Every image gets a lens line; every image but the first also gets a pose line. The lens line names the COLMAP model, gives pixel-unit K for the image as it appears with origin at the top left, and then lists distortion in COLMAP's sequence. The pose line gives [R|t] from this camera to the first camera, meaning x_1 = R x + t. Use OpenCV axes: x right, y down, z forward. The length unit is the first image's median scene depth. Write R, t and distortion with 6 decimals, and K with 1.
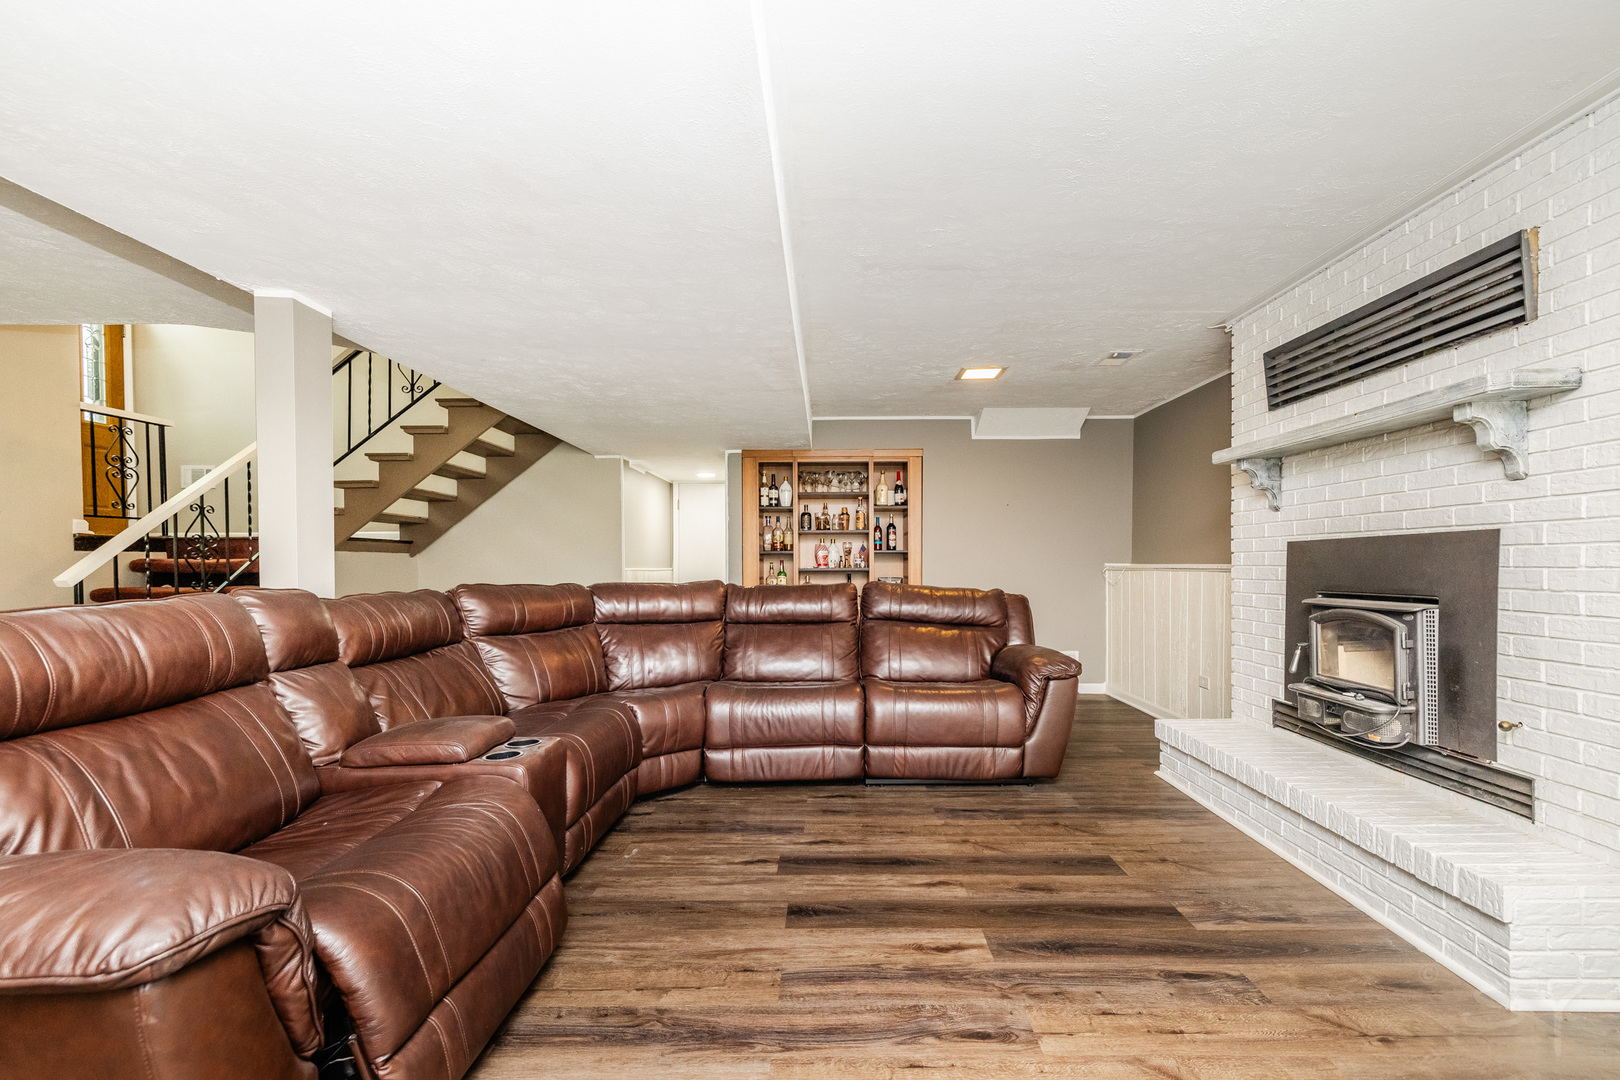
lens RADIAL K [[691.5, 0, 825.2], [0, 691.5, 572.0], [0, 0, 1]] dist [-0.000730, 0.001270]
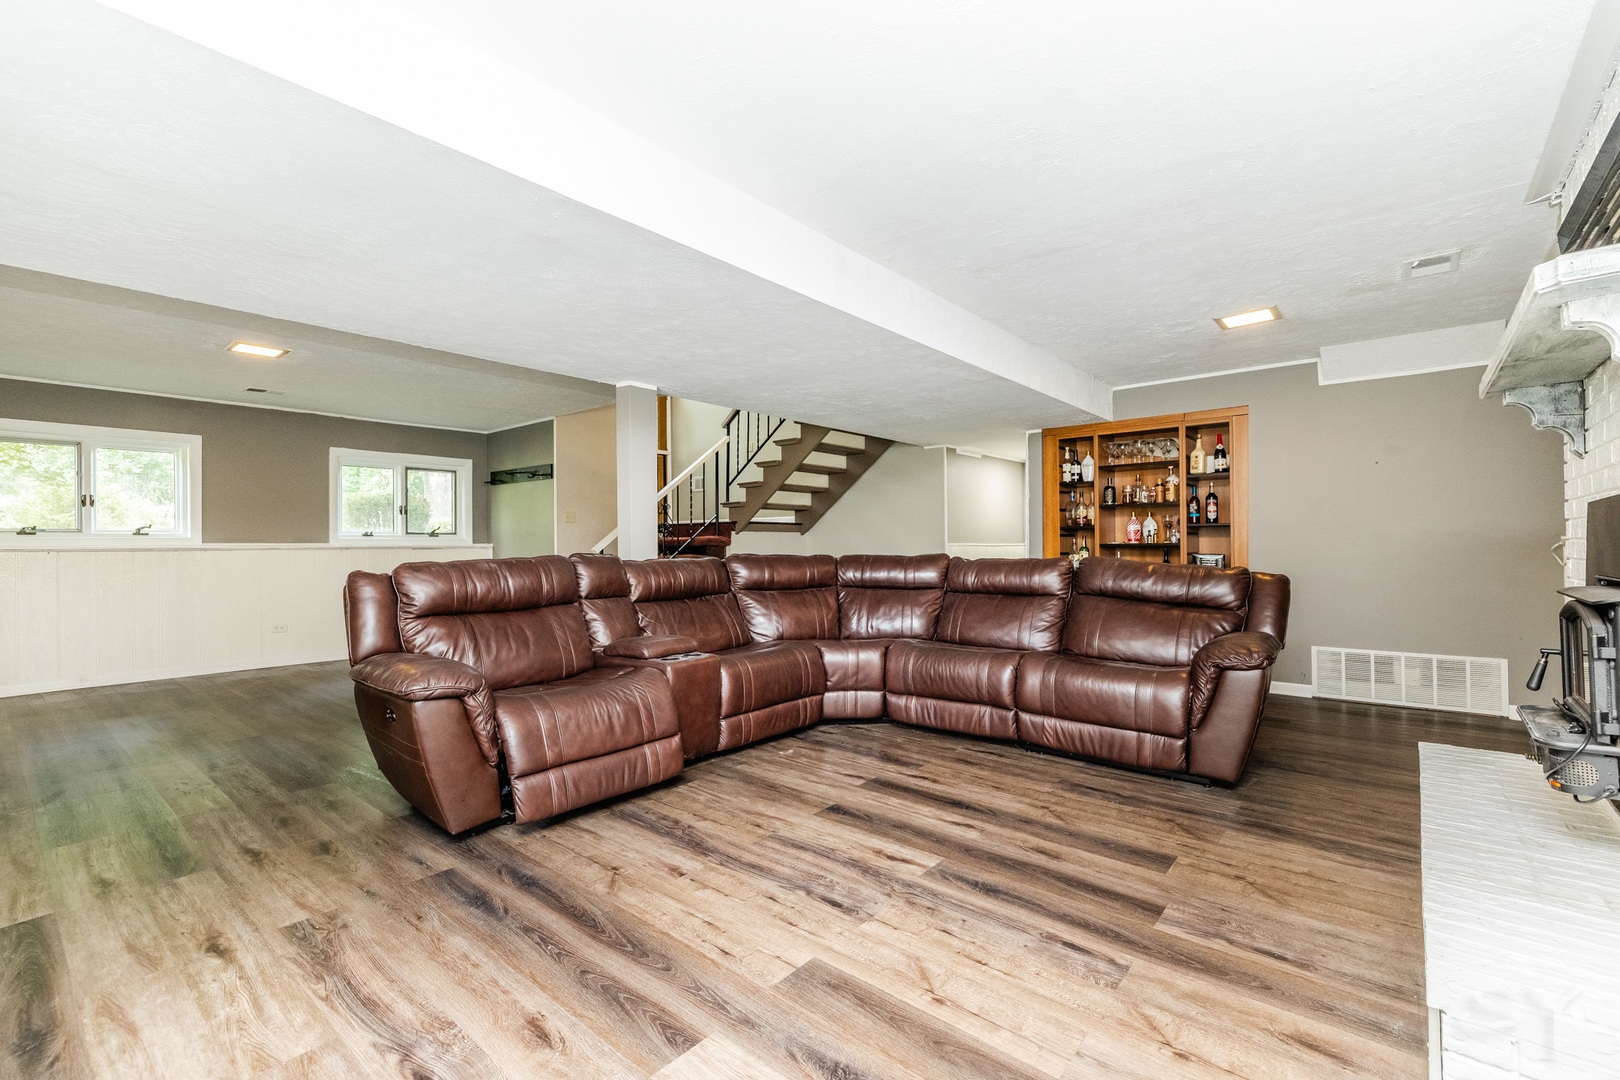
lens RADIAL K [[691.5, 0, 819.3], [0, 691.5, 539.0], [0, 0, 1]] dist [-0.000730, 0.001270]
pose [[0.769241, -0.004538, -0.638942, 0.550950], [-0.004110, 0.999919, -0.012051, 0.002882], [0.638945, 0.011896, 0.769160, -0.010492]]
